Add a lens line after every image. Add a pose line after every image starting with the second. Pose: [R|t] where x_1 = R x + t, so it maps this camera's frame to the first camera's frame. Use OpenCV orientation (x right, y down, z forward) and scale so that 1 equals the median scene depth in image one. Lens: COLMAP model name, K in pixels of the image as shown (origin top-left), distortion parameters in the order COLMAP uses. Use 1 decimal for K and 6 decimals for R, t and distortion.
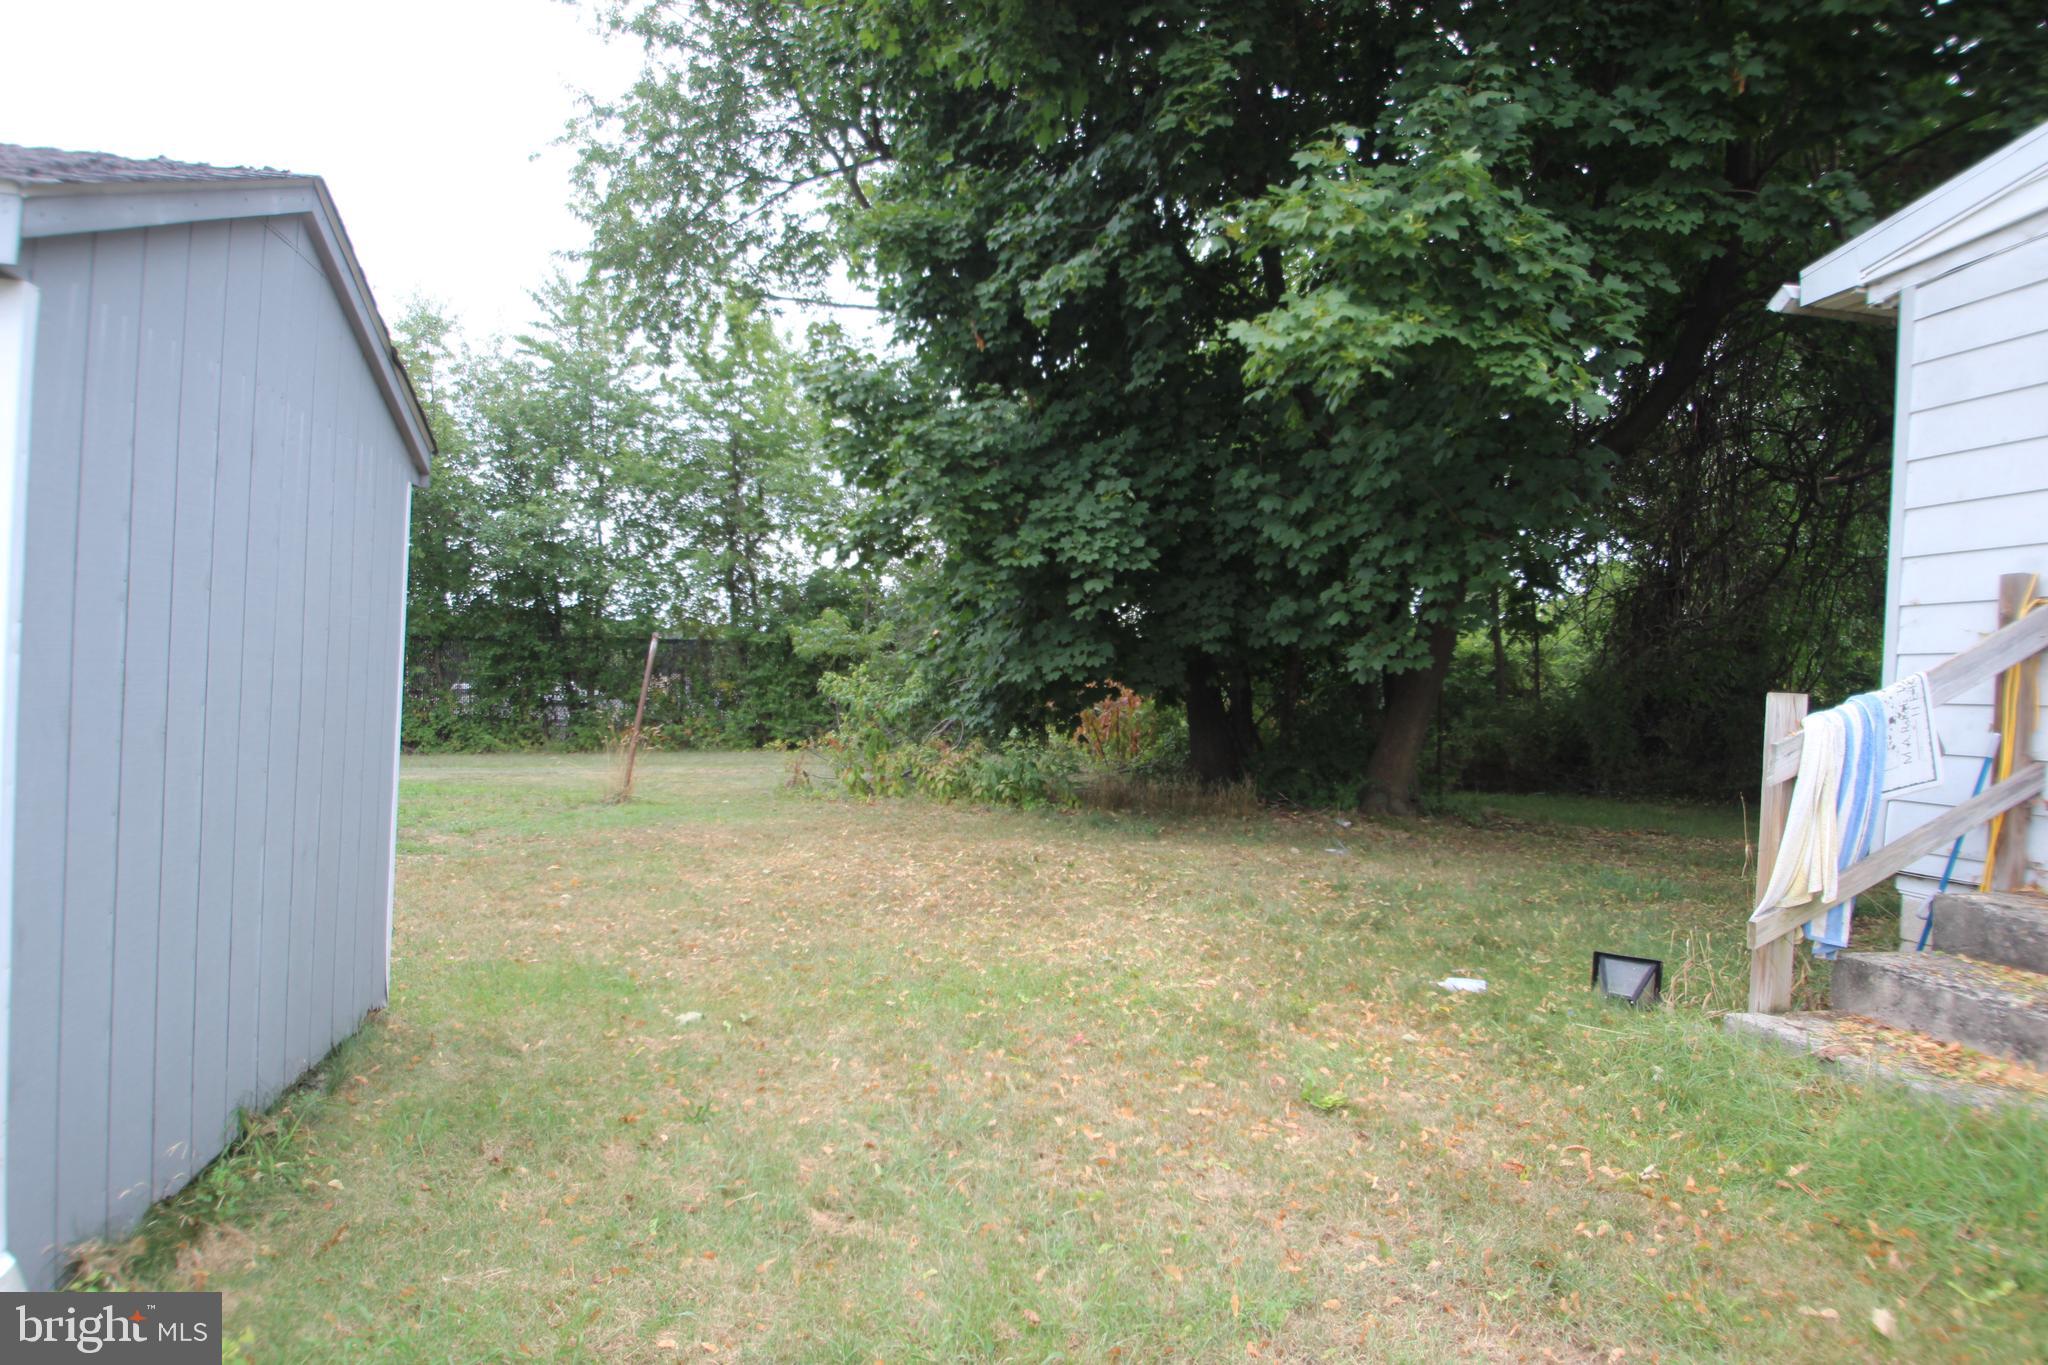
lens RADIAL K [[1212.4, 0, 1030.2], [0, 1212.4, 686.4], [0, 0, 1]] dist [-0.002546, -0.018191]
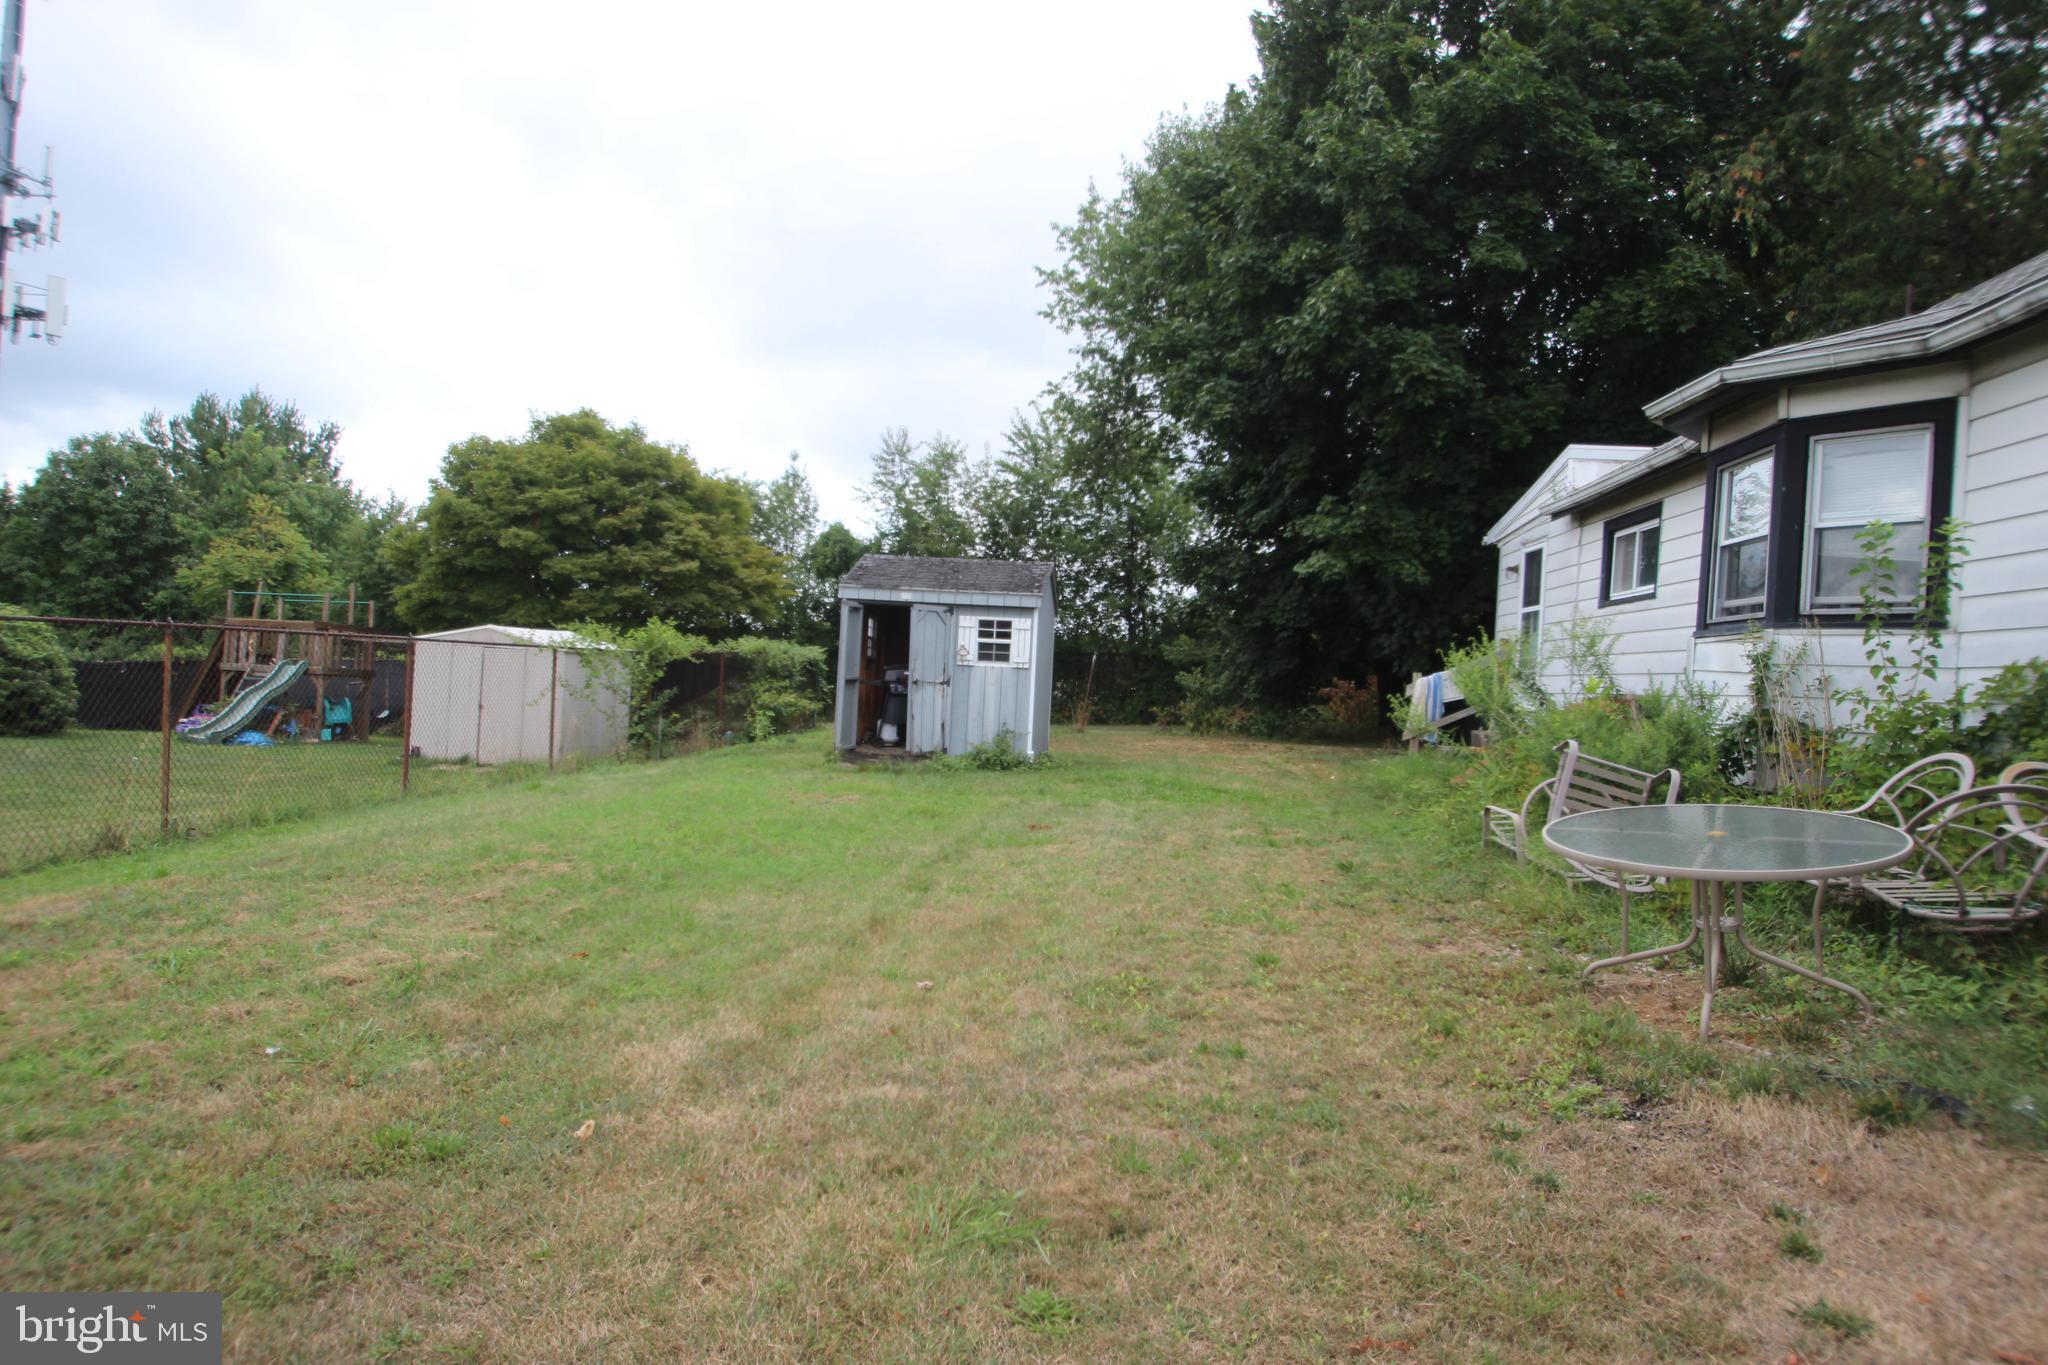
lens RADIAL K [[1212.4, 0, 1030.2], [0, 1212.4, 686.4], [0, 0, 1]] dist [-0.002546, -0.018191]
pose [[0.950191, 0.003097, -0.311652, 0.108133], [-0.005030, 0.999973, -0.005399, 0.012172], [0.311627, 0.006697, 0.950181, -0.477288]]
